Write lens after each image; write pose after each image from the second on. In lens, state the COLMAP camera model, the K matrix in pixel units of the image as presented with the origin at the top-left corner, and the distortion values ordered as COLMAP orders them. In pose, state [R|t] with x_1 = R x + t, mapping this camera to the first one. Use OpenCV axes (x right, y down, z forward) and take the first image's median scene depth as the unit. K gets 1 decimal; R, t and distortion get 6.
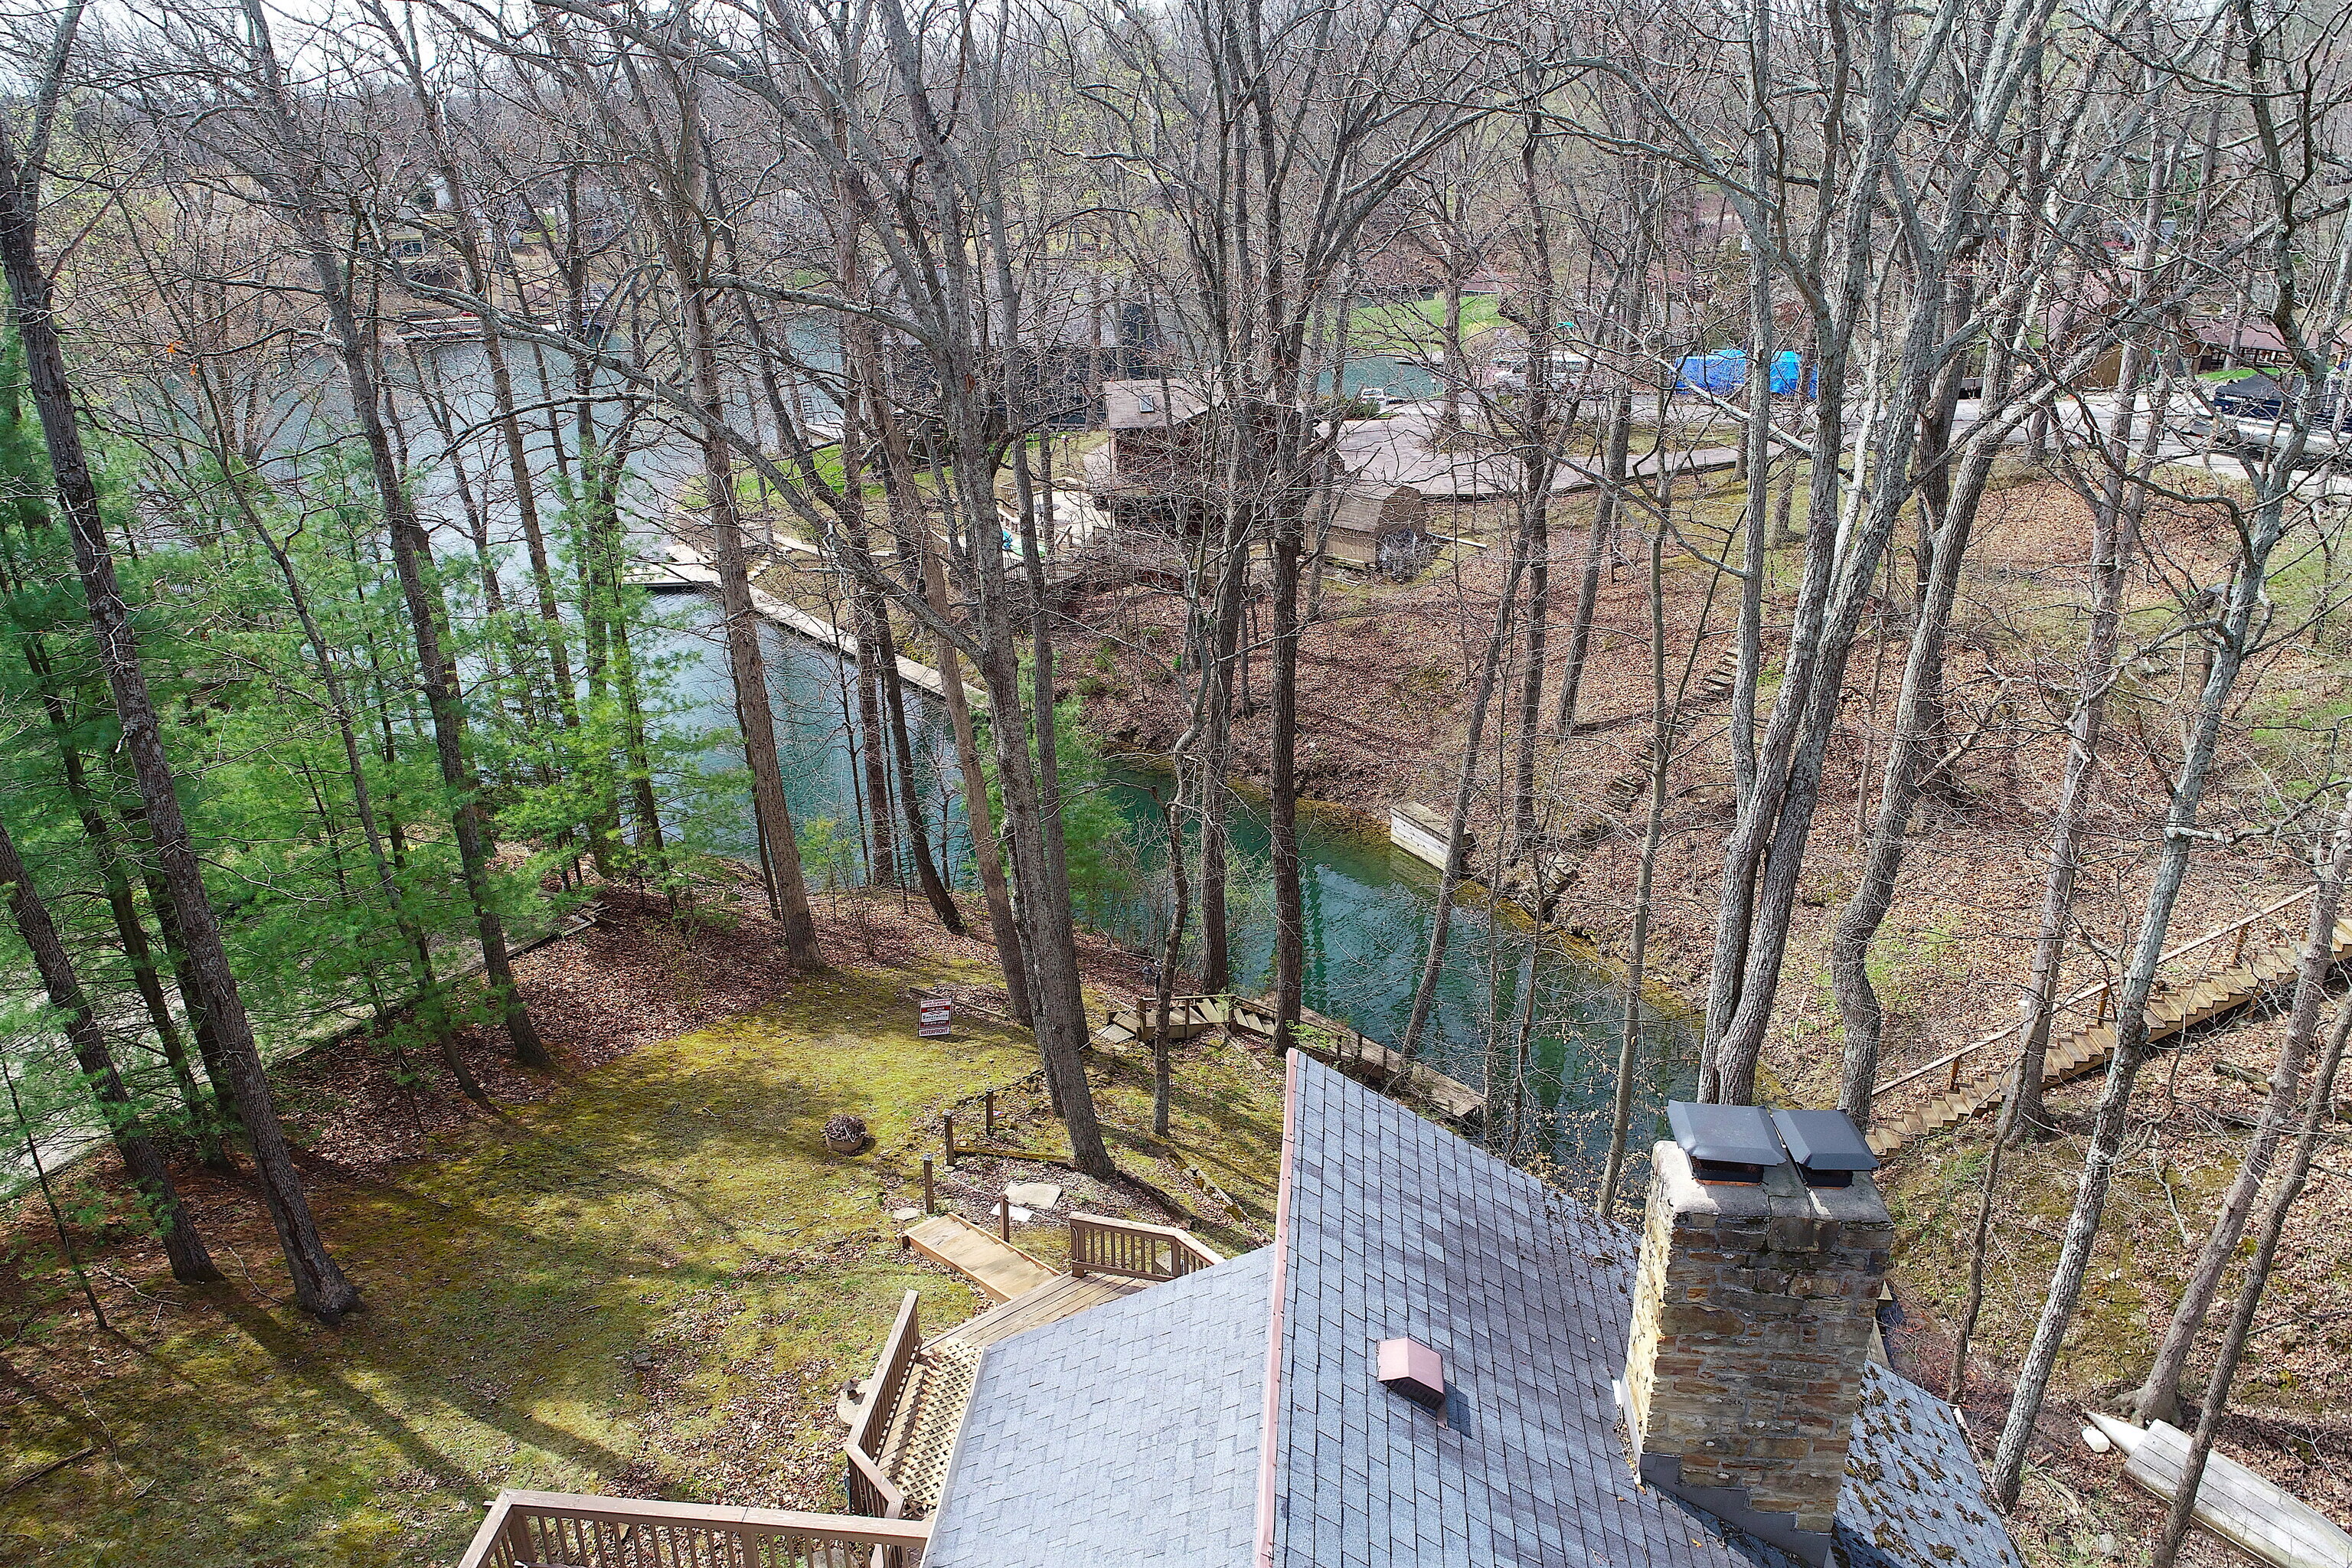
lens RADIAL K [[1602.6, 0, 1173.7], [0, 1602.6, 785.0], [0, 0, 1]] dist [0.001423, 0.001061]
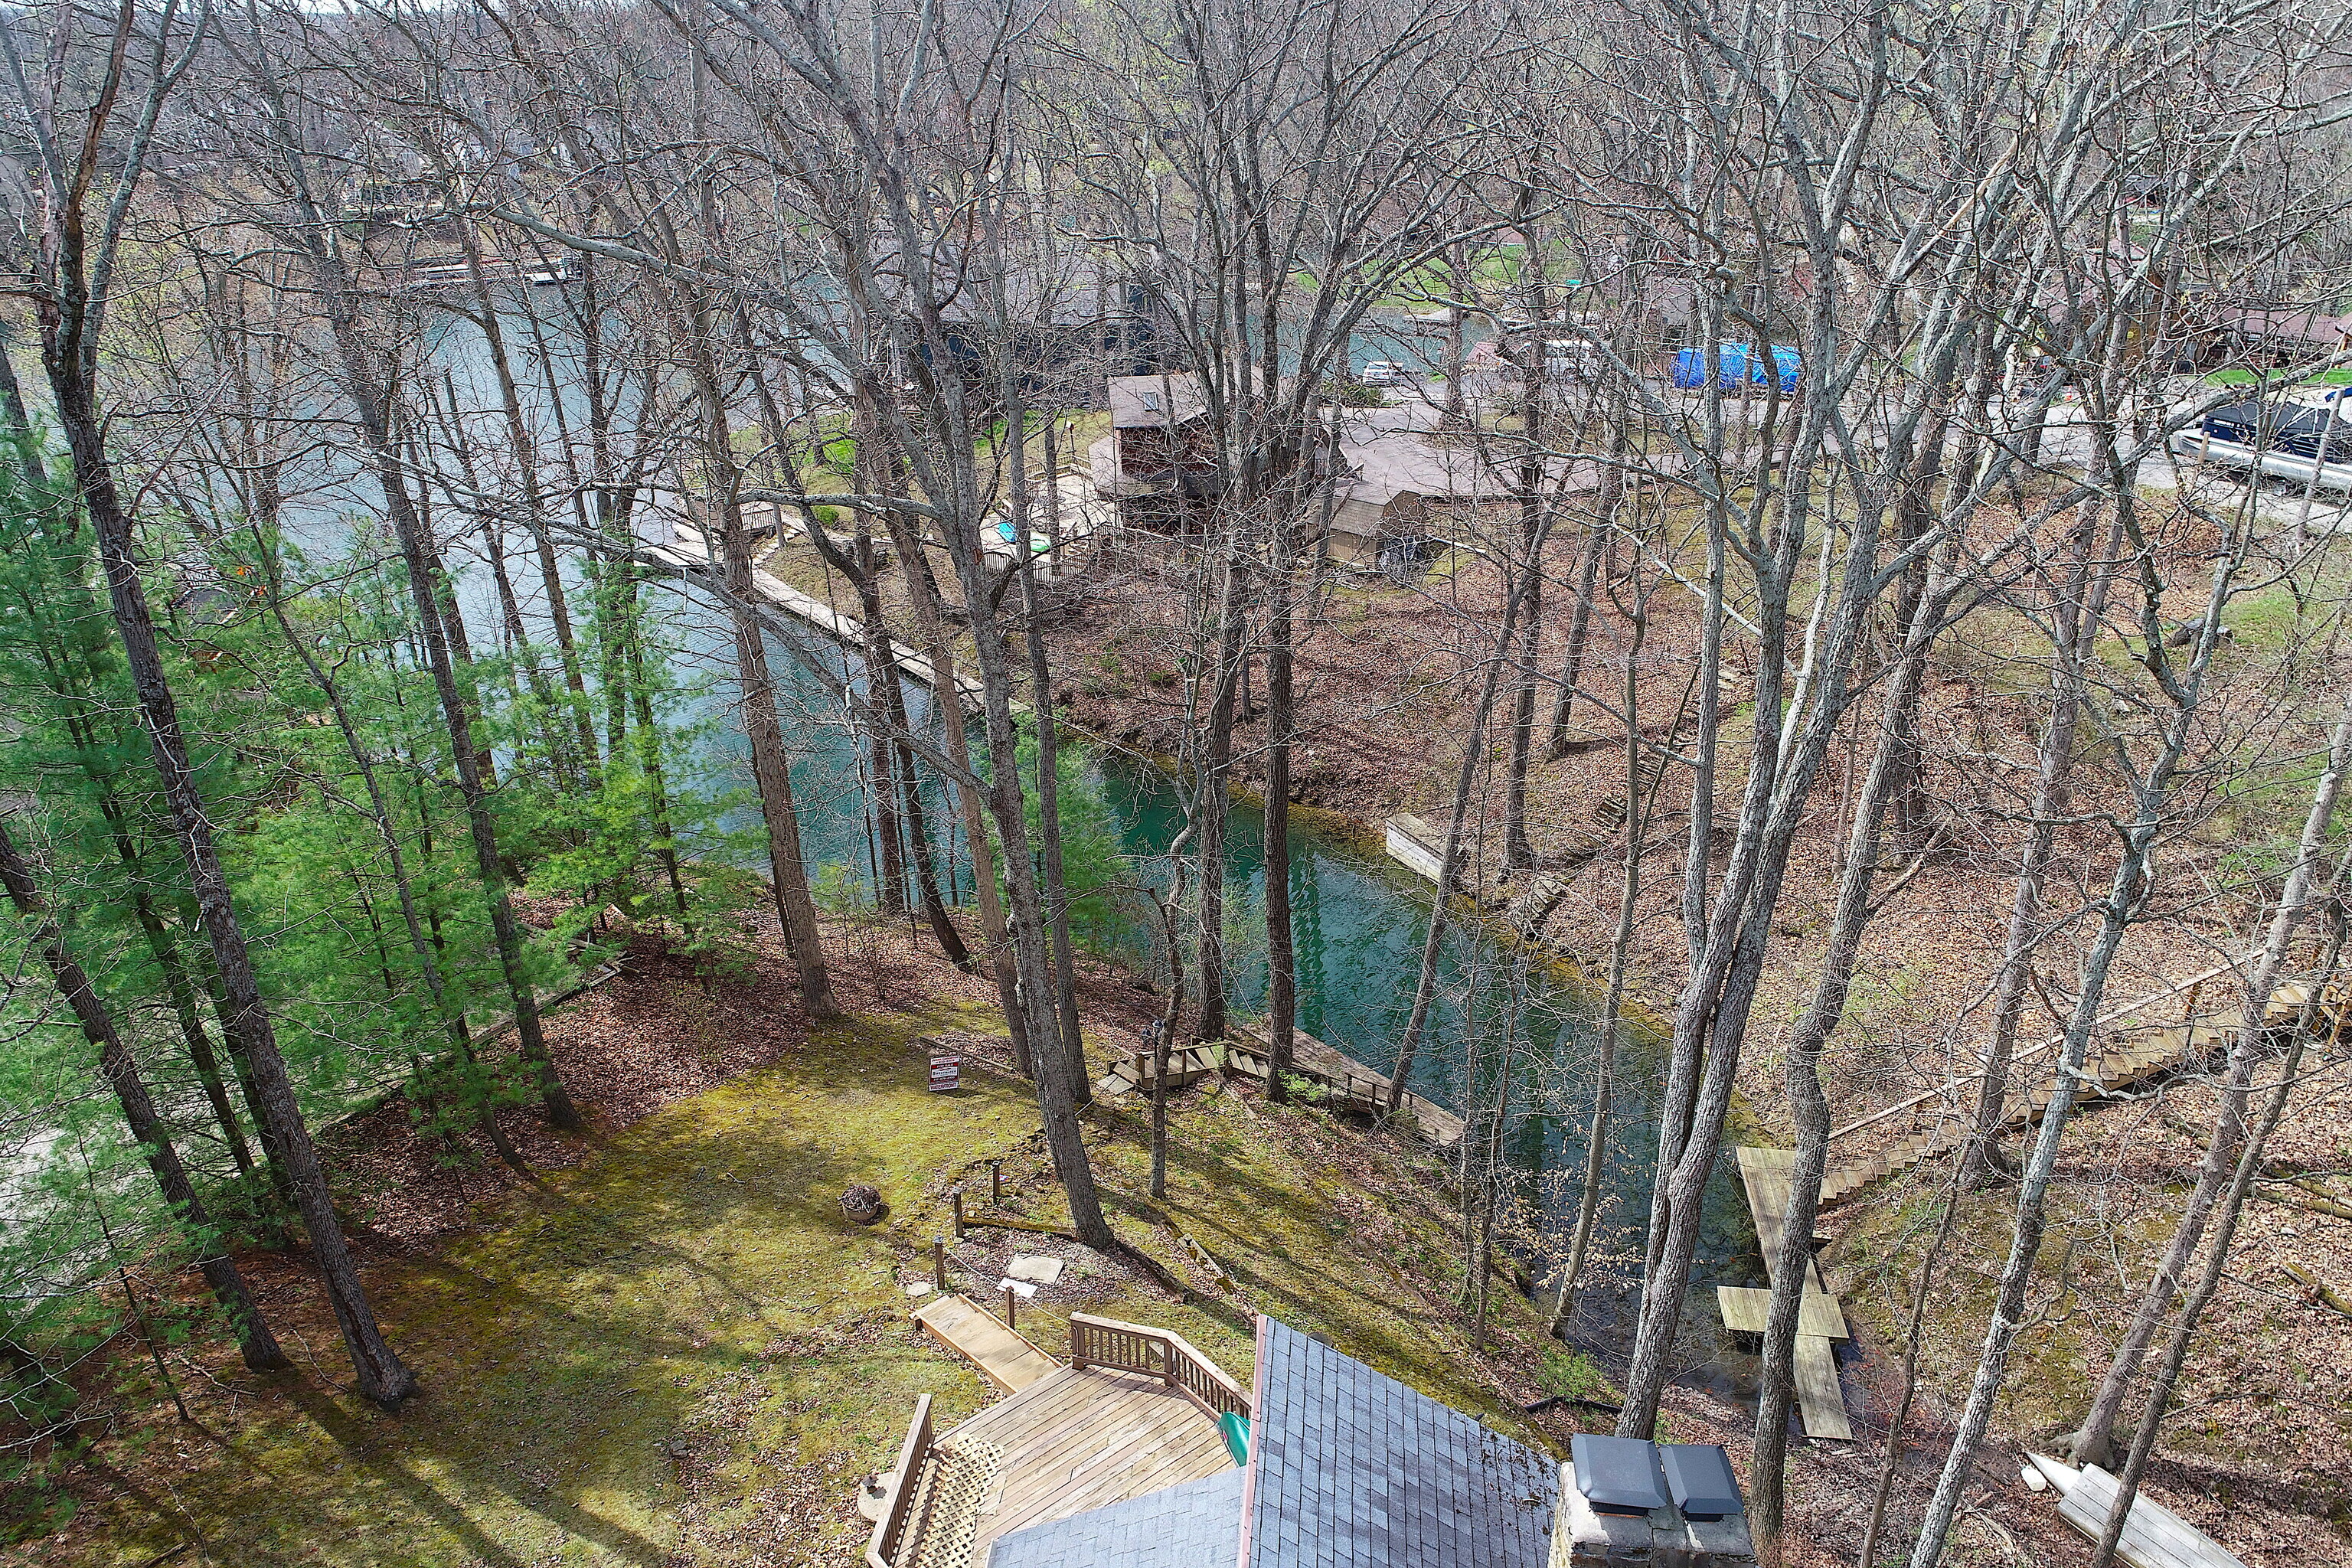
lens RADIAL K [[1602.6, 0, 1173.5], [0, 1602.6, 788.9], [0, 0, 1]] dist [0.001423, 0.001061]
pose [[0.999982, 0.005045, -0.003246, 0.004850], [-0.004892, 0.998952, 0.045503, -0.101671], [0.003472, -0.045487, 0.998959, -0.048970]]
